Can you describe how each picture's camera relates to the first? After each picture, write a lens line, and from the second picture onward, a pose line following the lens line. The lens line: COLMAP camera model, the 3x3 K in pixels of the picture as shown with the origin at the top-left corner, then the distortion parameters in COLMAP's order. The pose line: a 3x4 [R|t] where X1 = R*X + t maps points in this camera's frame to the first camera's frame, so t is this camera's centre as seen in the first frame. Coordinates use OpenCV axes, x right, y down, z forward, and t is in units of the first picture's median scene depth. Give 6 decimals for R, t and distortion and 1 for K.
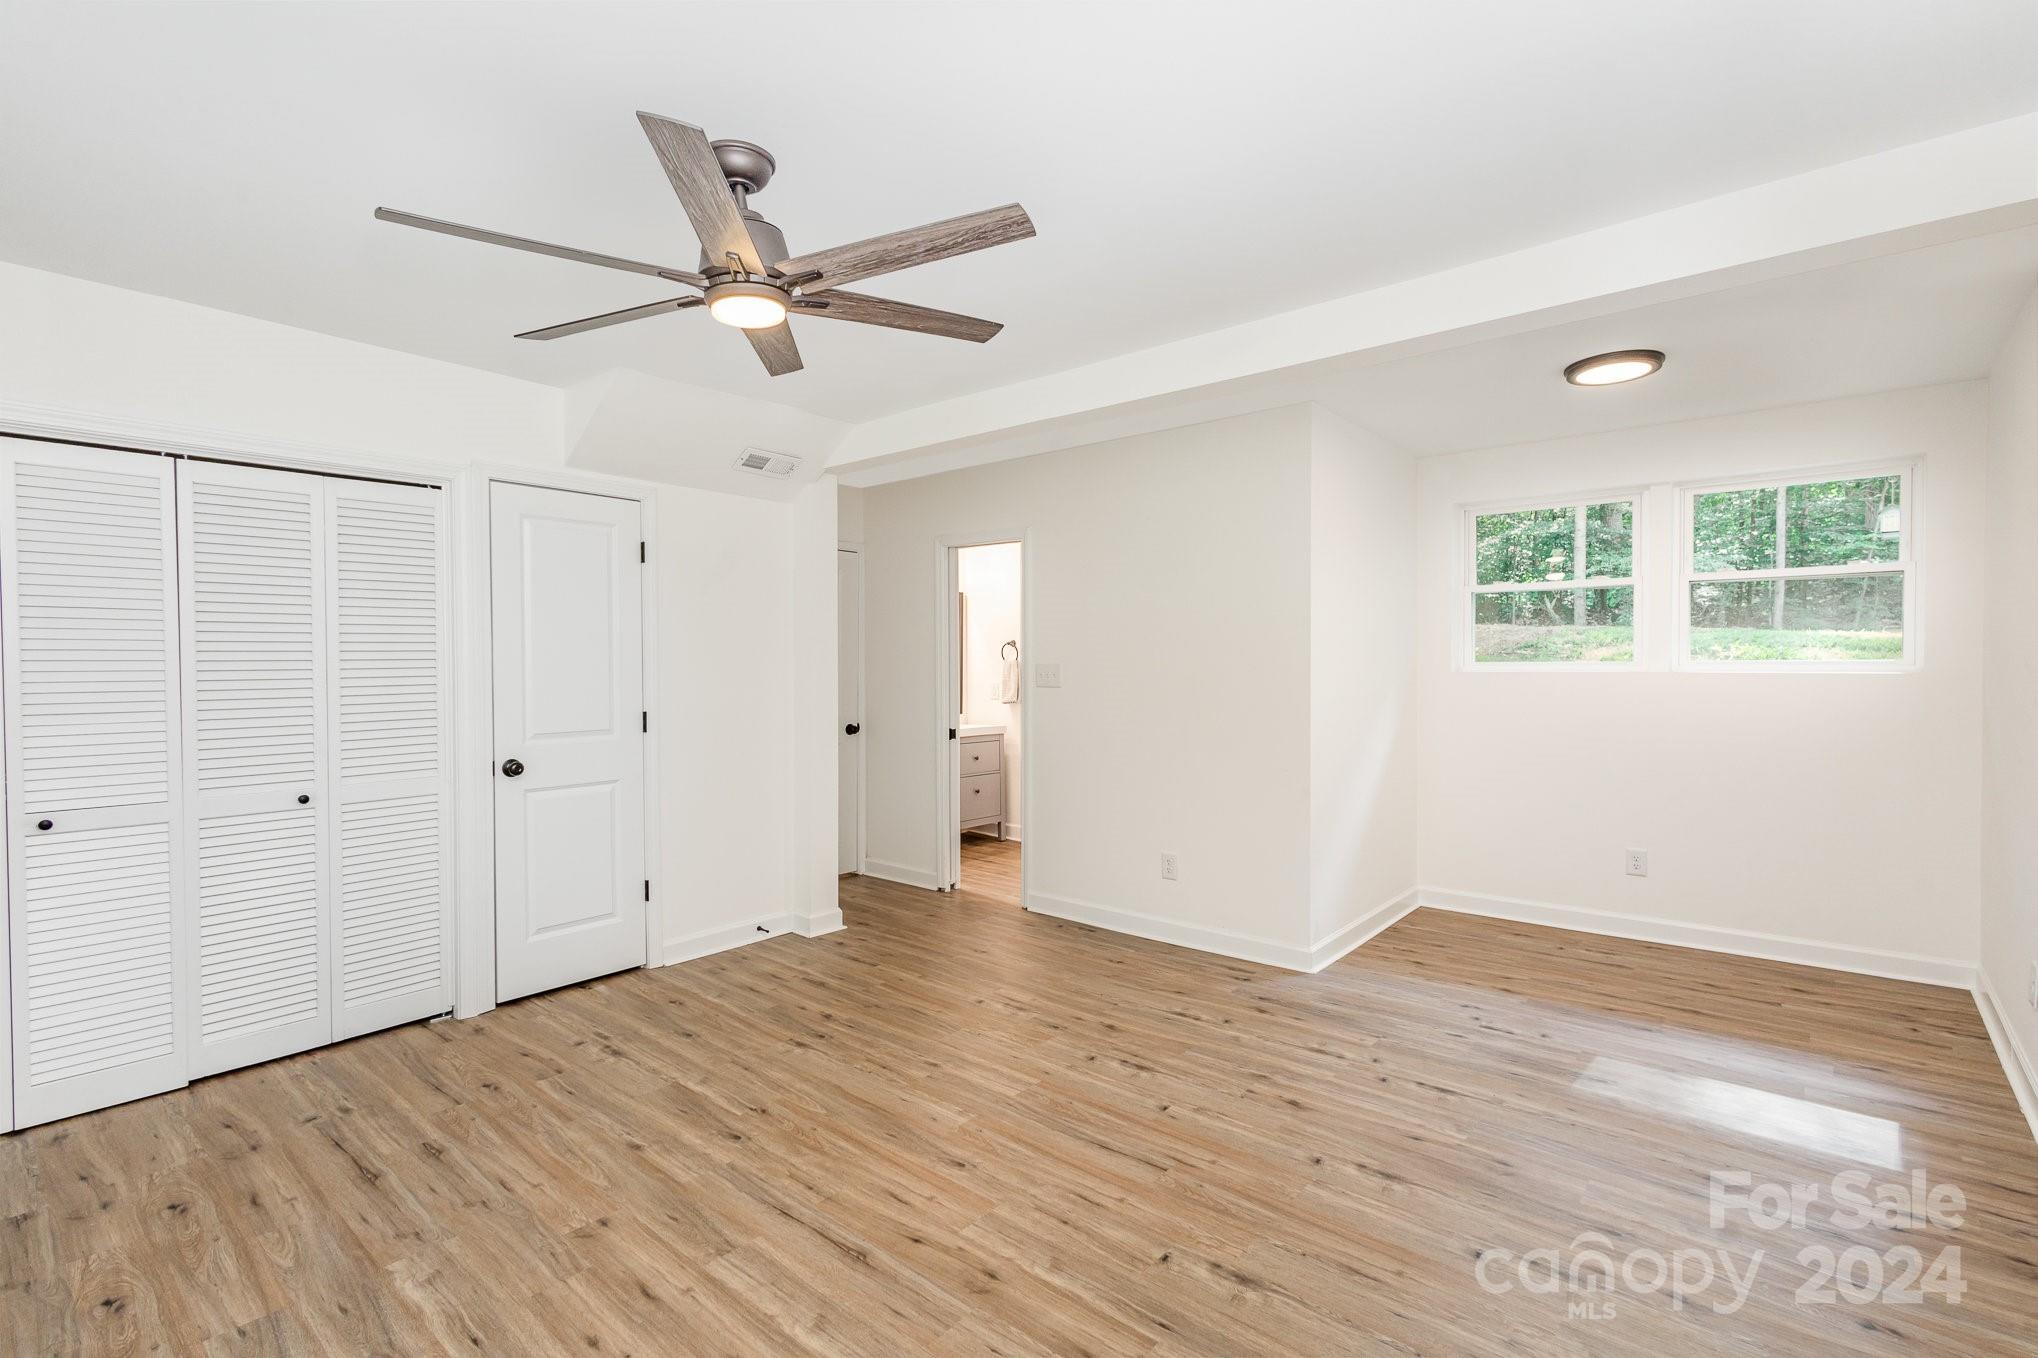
lens RADIAL K [[948.9, 0, 1025.2], [0, 948.9, 673.0], [0, 0, 1]] dist [0.023473, 0.000176]
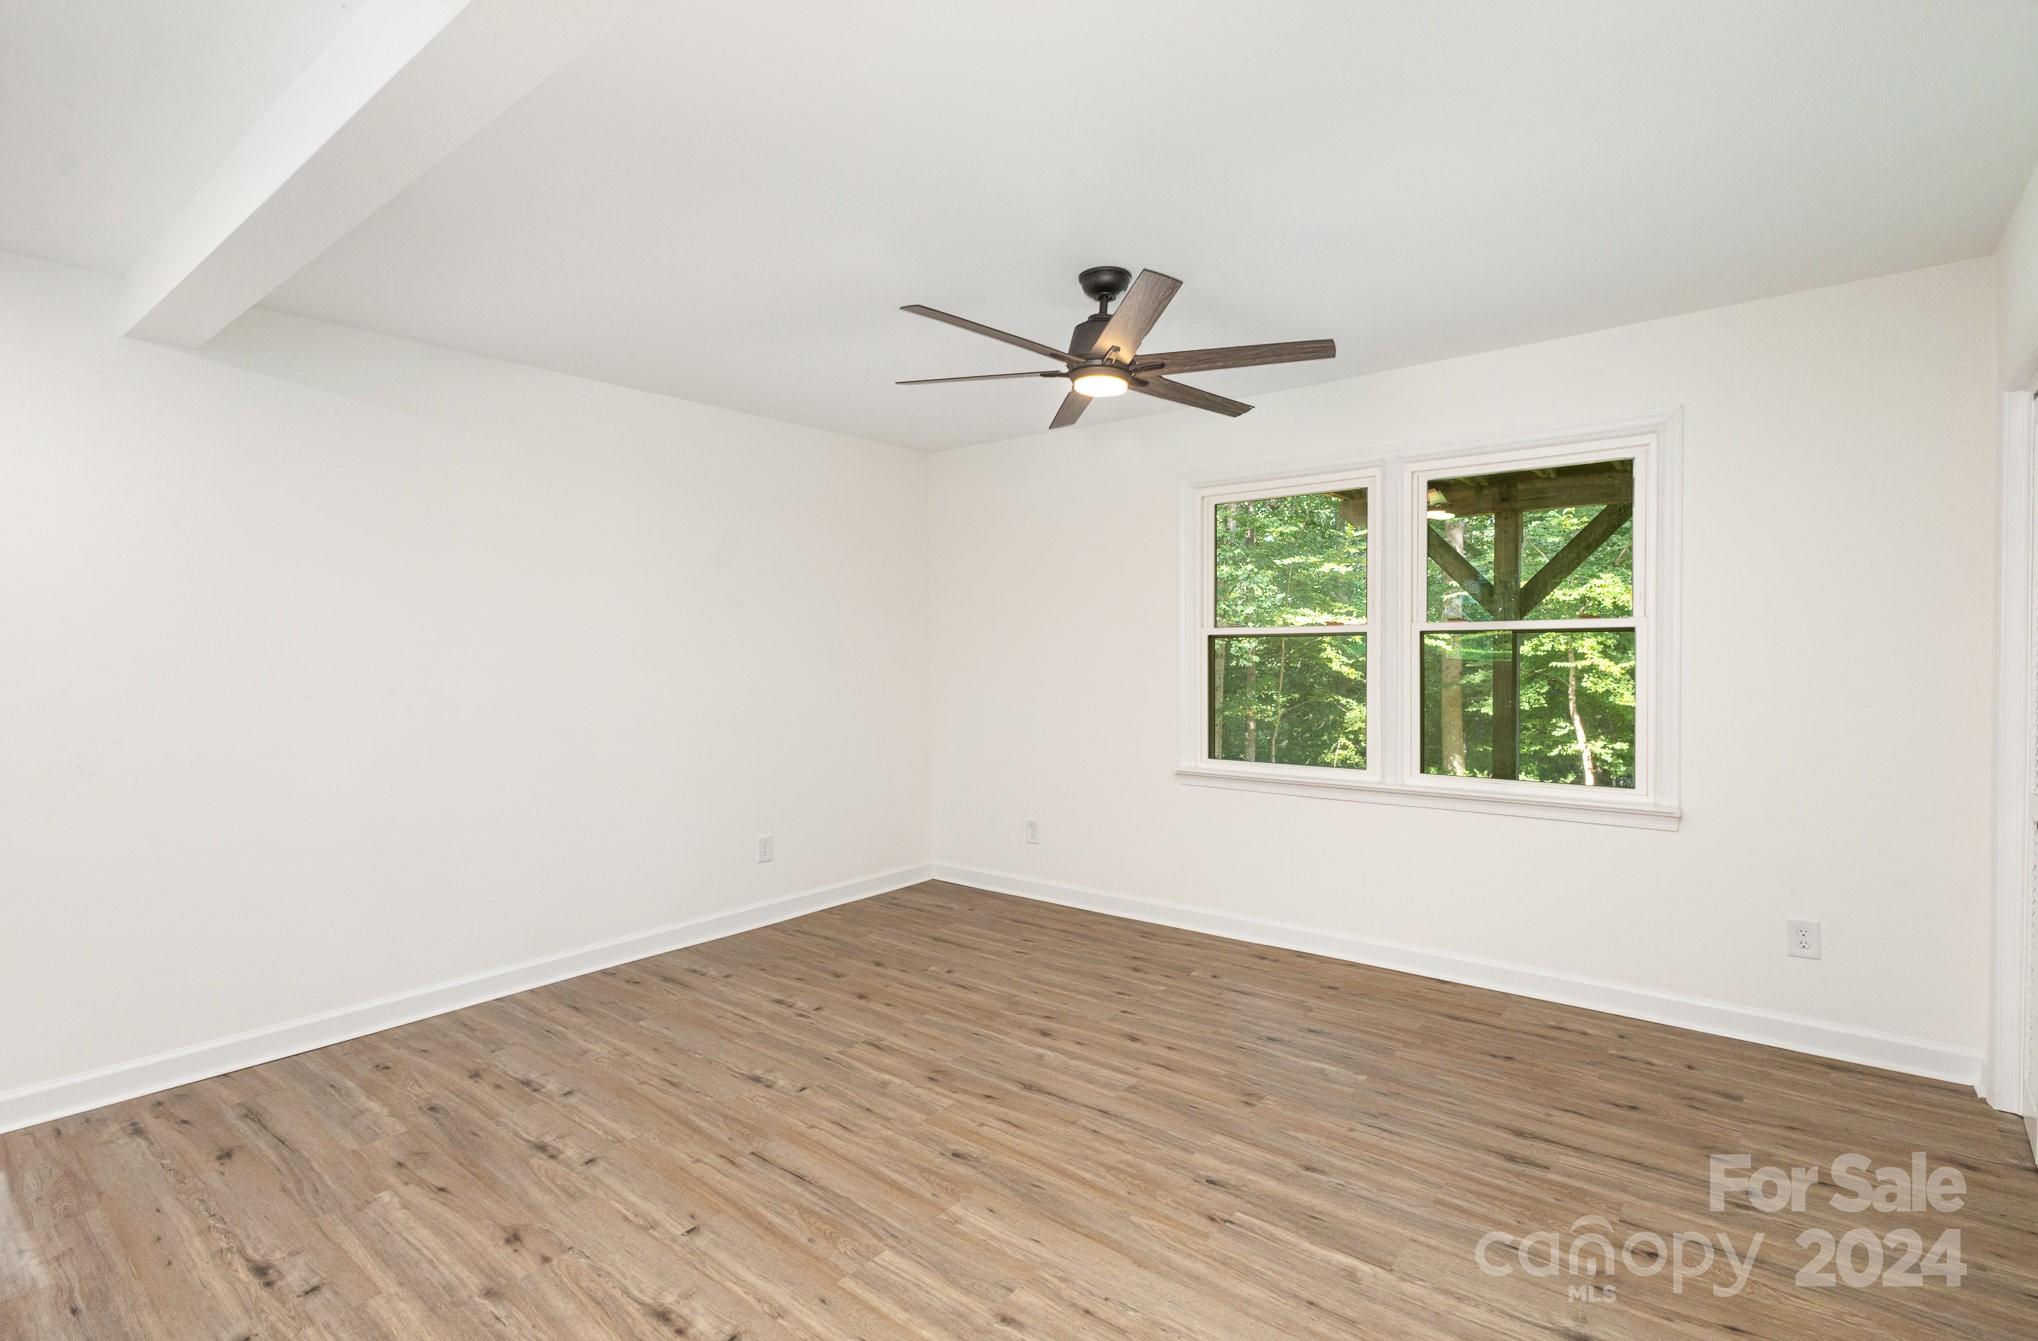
lens RADIAL K [[959.1, 0, 1027.5], [0, 959.1, 662.9], [0, 0, 1]] dist [0.007123, -0.000296]
pose [[-0.999638, 0.012451, -0.023842, -0.127897], [0.011952, 0.999709, 0.020952, -0.014132], [0.024096, 0.020660, -0.999496, 2.048535]]
